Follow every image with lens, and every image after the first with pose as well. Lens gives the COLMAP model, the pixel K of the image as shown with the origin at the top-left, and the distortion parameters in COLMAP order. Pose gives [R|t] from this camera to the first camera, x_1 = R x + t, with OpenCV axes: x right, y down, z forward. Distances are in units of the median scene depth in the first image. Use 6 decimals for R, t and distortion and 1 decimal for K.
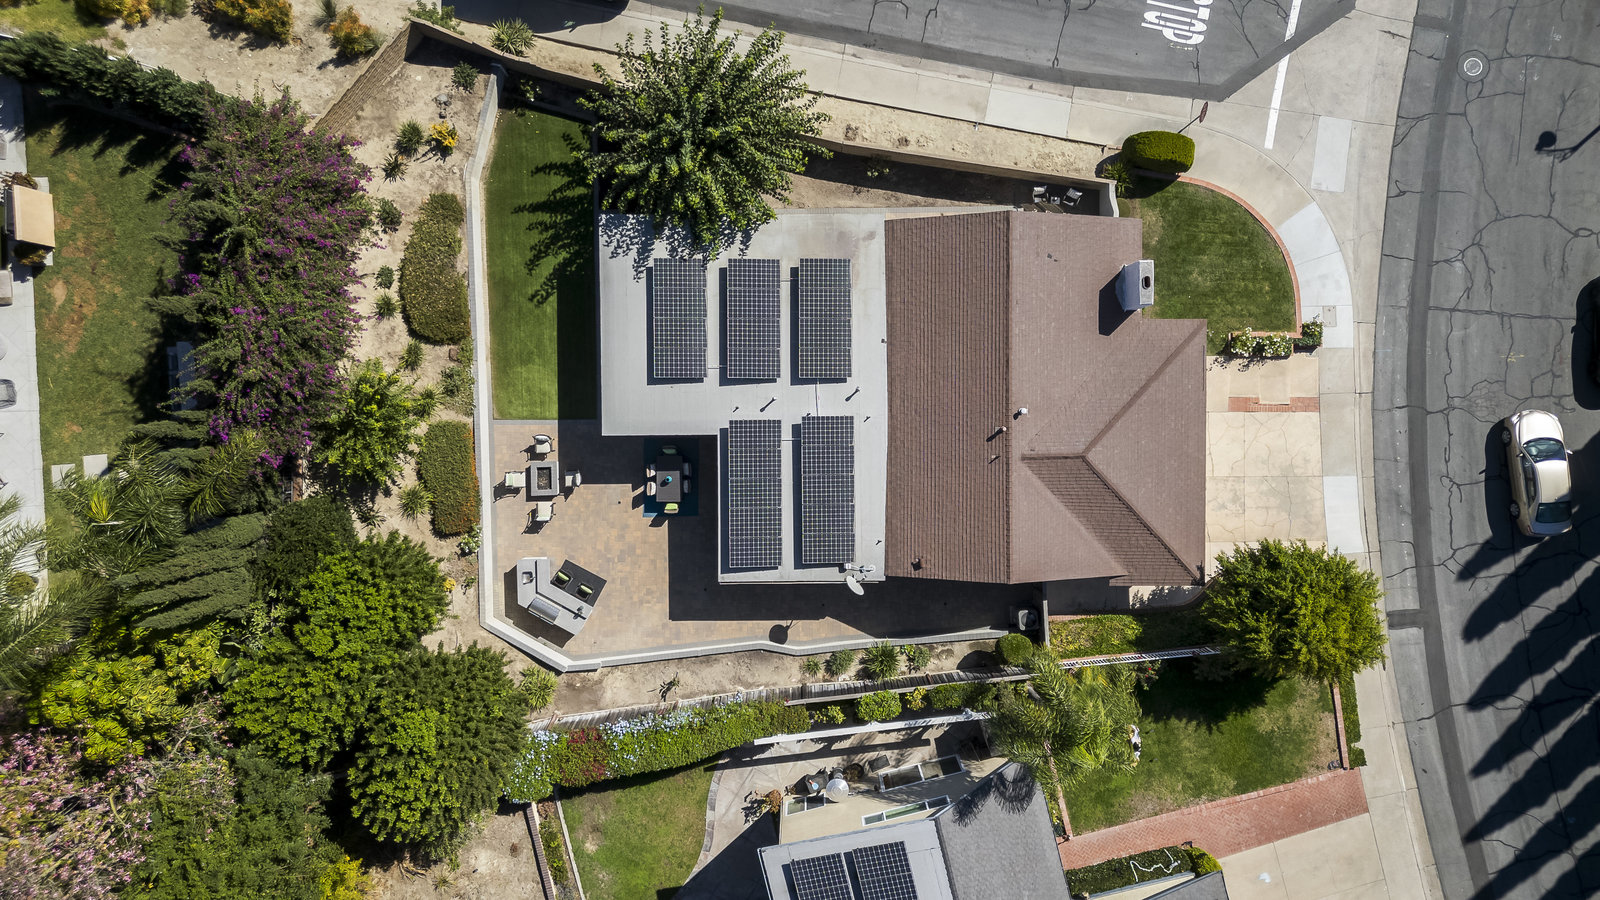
lens RADIAL K [[1118.9, 0, 800.0], [0, 1118.9, 450.0], [0, 0, 1]] dist [0.075295, -0.077537]
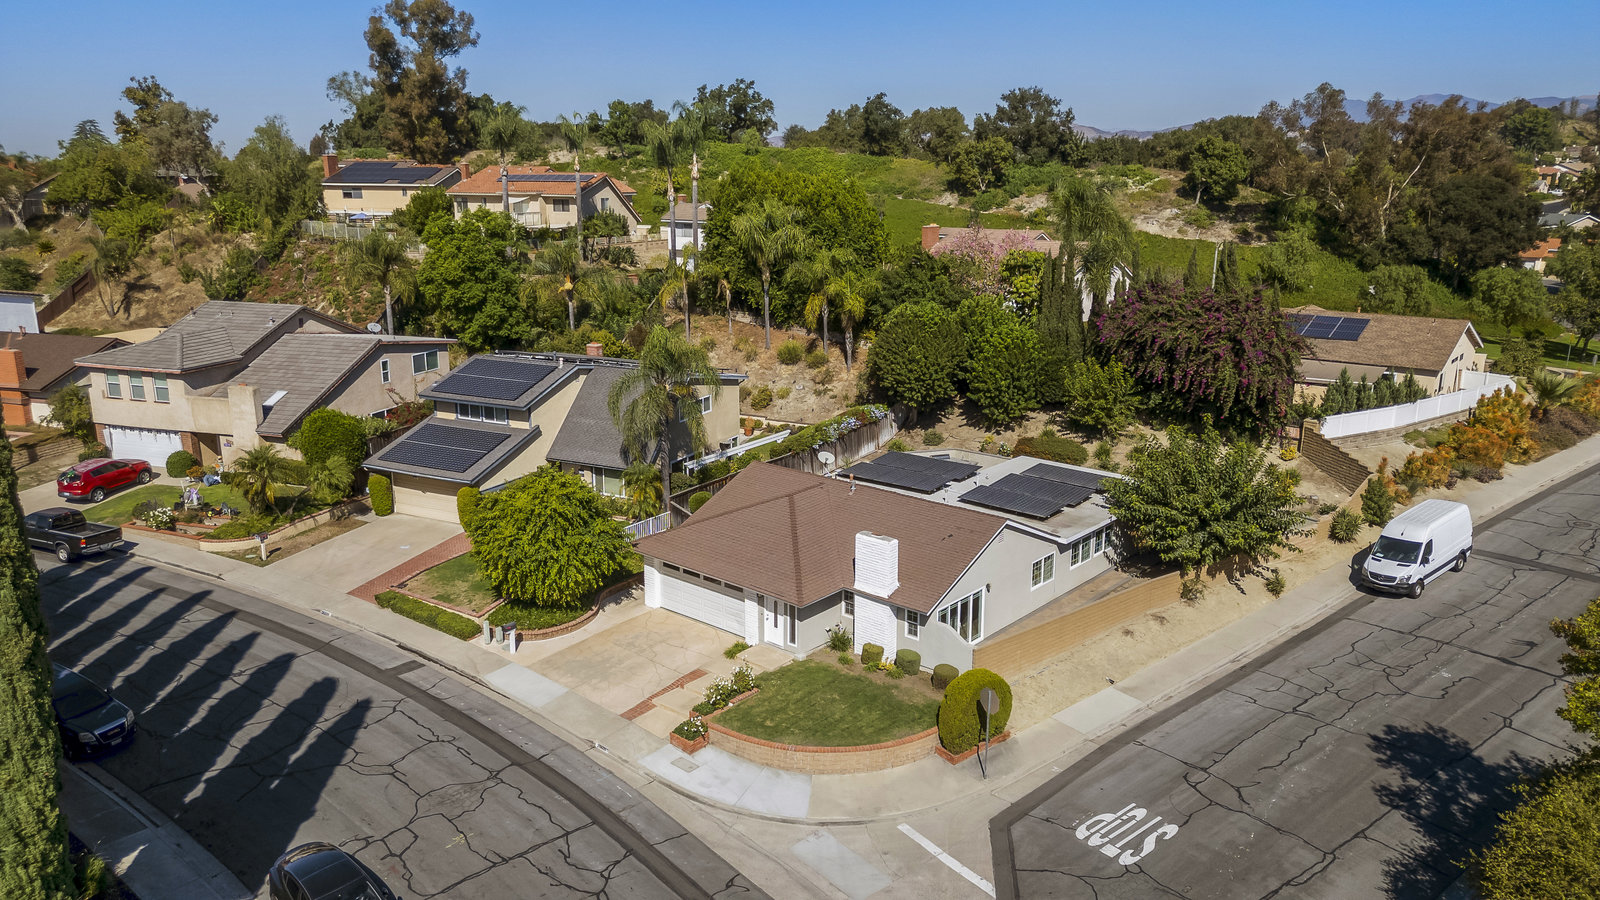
lens RADIAL K [[1118.9, 0, 800.0], [0, 1118.9, 450.0], [0, 0, 1]] dist [0.075295, -0.077537]
pose [[-0.659183, 0.199267, -0.725100, 0.949510], [-0.751858, -0.192186, 0.630693, -0.639452], [-0.013678, 0.960915, 0.276506, 0.571620]]
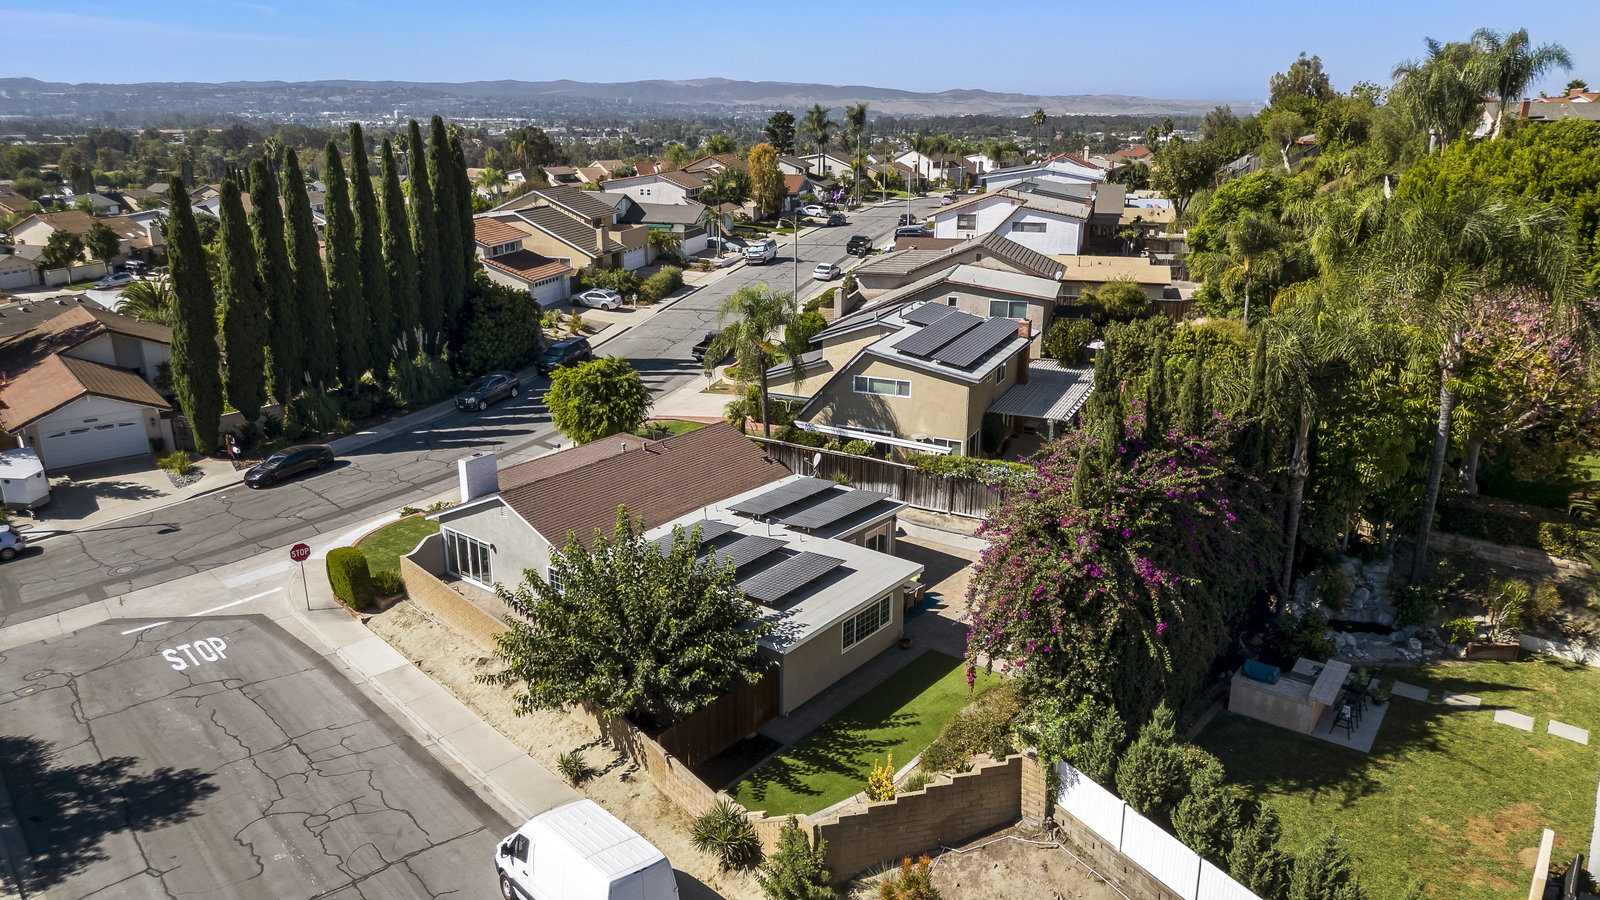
lens RADIAL K [[1118.9, 0, 800.0], [0, 1118.9, 450.0], [0, 0, 1]] dist [0.075295, -0.077537]
pose [[-0.776870, -0.175196, 0.604797, -0.626884], [0.628752, -0.267446, 0.730167, -0.727386], [0.033828, 0.947512, 0.317926, 0.545833]]
